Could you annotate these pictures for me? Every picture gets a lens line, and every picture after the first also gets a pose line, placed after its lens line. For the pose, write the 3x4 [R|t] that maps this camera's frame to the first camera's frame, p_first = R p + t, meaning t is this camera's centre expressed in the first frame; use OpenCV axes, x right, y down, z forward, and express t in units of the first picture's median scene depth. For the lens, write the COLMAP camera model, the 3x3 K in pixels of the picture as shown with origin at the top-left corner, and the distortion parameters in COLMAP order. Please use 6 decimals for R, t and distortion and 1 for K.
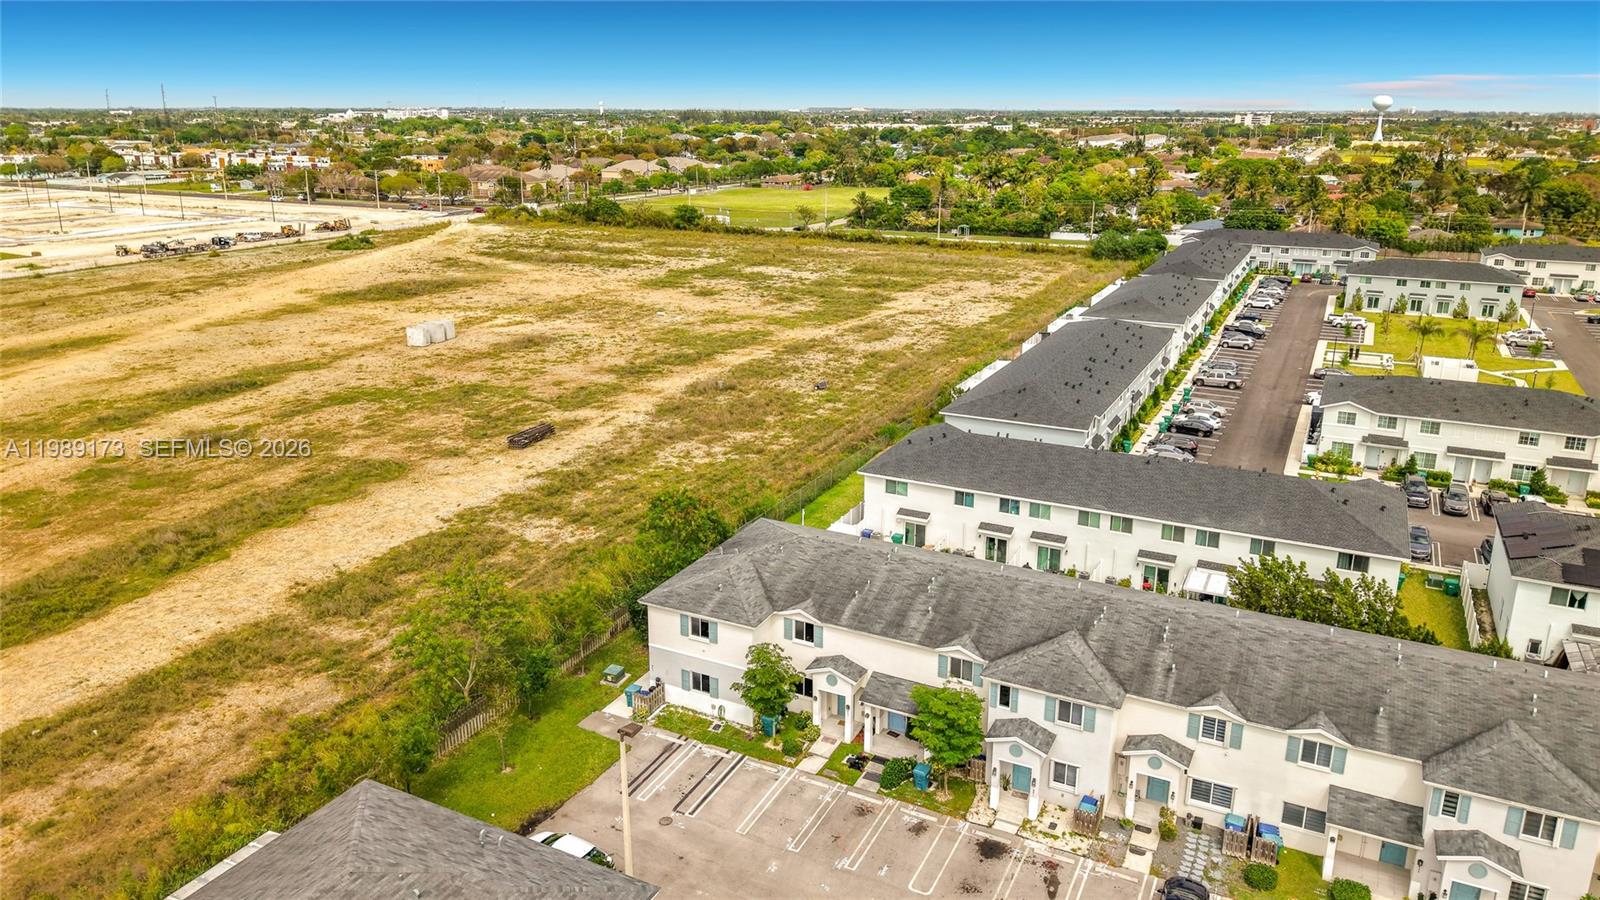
lens RADIAL K [[1079.1, 0, 800.0], [0, 1079.1, 450.0], [0, 0, 1]] dist [0.031650, -0.056145]
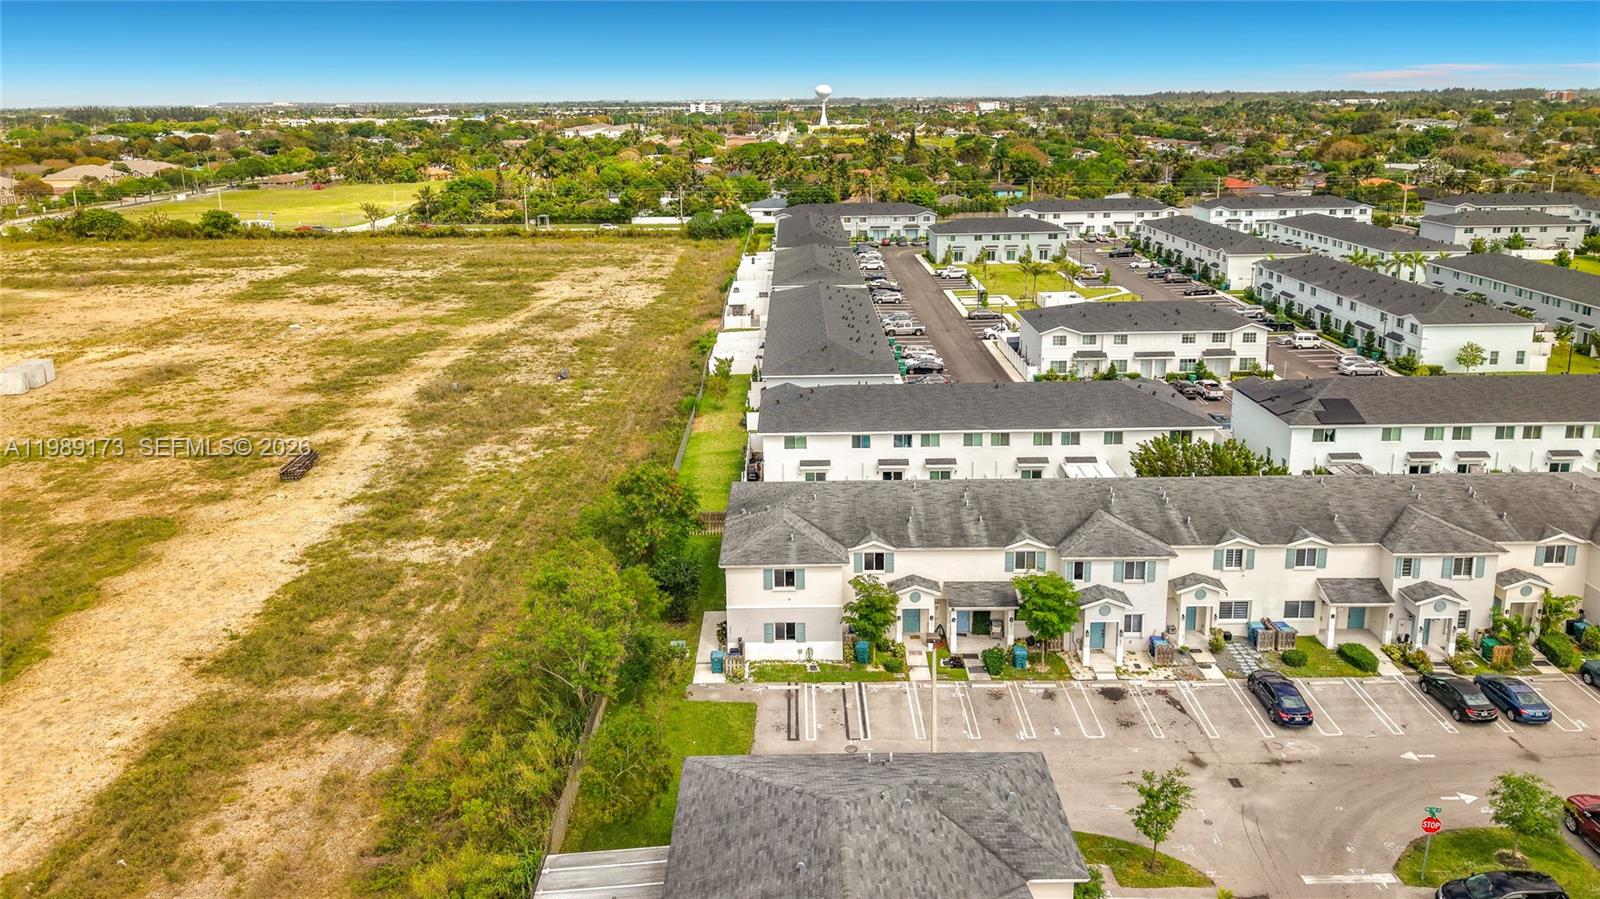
lens RADIAL K [[1105.9, 0, 801.8], [0, 1105.9, 413.5], [0, 0, 1]] dist [0.059329, -0.092976]
pose [[0.888390, -0.136487, 0.438331, -0.385080], [0.150129, 0.988660, 0.003573, 0.004937], [-0.433848, 0.062632, 0.898807, 0.017830]]
